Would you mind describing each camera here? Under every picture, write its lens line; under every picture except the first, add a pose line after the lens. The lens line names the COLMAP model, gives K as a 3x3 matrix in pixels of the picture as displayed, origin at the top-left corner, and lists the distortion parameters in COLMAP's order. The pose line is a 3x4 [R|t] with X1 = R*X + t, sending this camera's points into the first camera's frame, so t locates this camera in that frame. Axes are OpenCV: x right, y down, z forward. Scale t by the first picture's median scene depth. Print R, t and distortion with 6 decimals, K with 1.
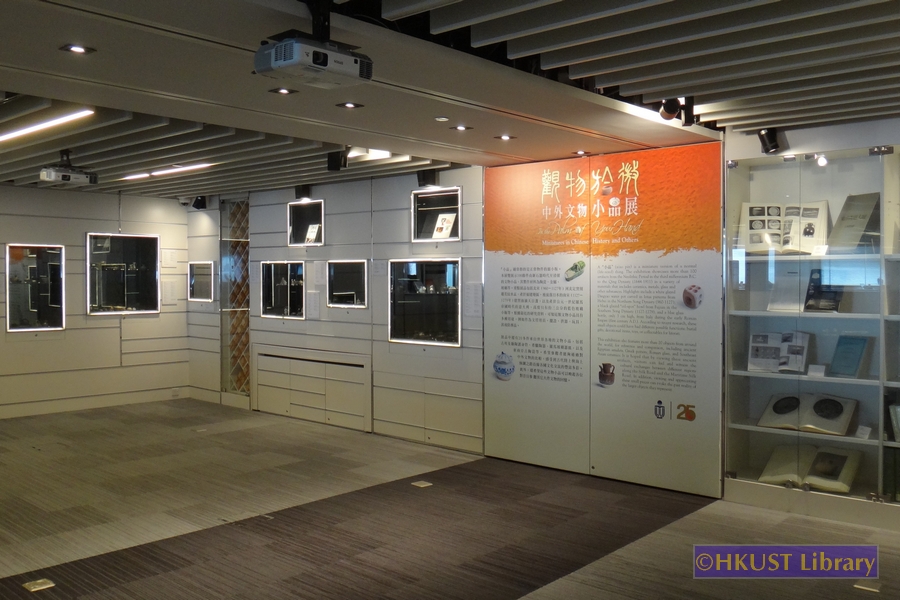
lens RADIAL K [[763.9, 0, 469.6], [0, 763.9, 300.6], [0, 0, 1]] dist [-0.055002, 0.017942]
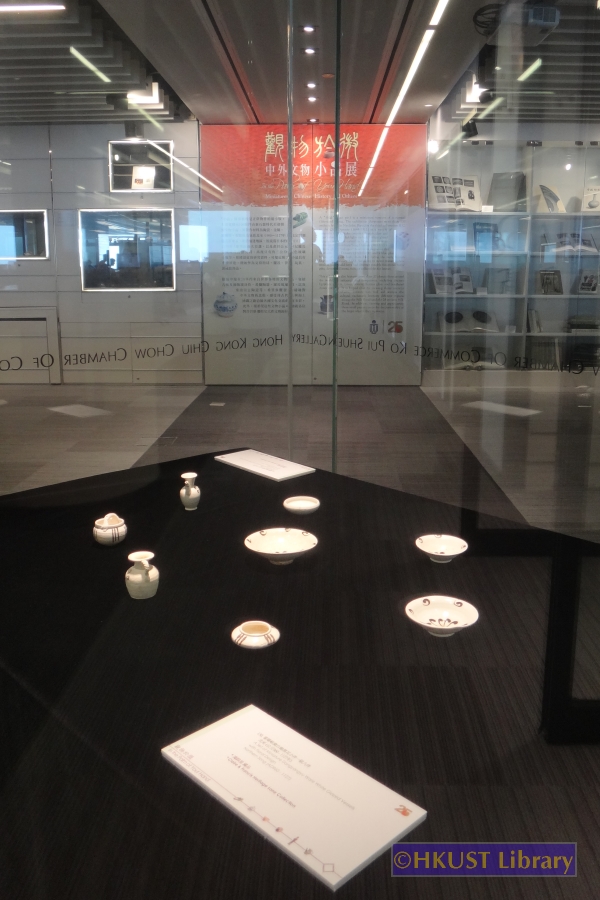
lens RADIAL K [[763.9, 0, 289.8], [0, 763.9, 436.0], [0, 0, 1]] dist [-0.055002, 0.017942]
pose [[0.794675, -0.115237, 0.595996, -0.652941], [0.015232, 0.985292, 0.170198, 0.095510], [-0.606843, -0.126174, 0.784743, 0.006361]]
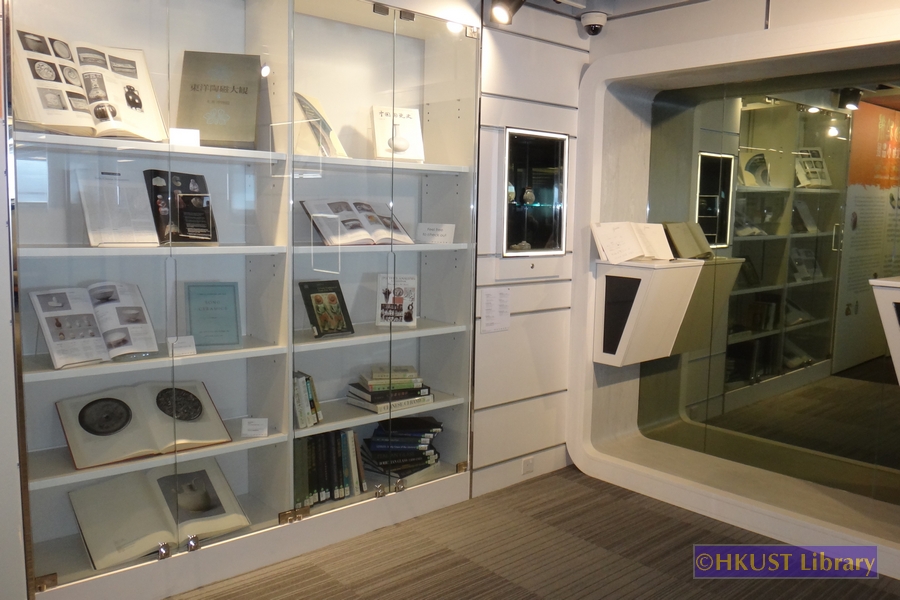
lens RADIAL K [[763.9, 0, 473.7], [0, 763.9, 289.9], [0, 0, 1]] dist [-0.055002, 0.017942]
pose [[0.113365, -0.106368, 0.987843, -0.073203], [-0.006430, 0.994153, 0.107785, -0.012089], [-0.993533, -0.018571, 0.112018, 0.594643]]
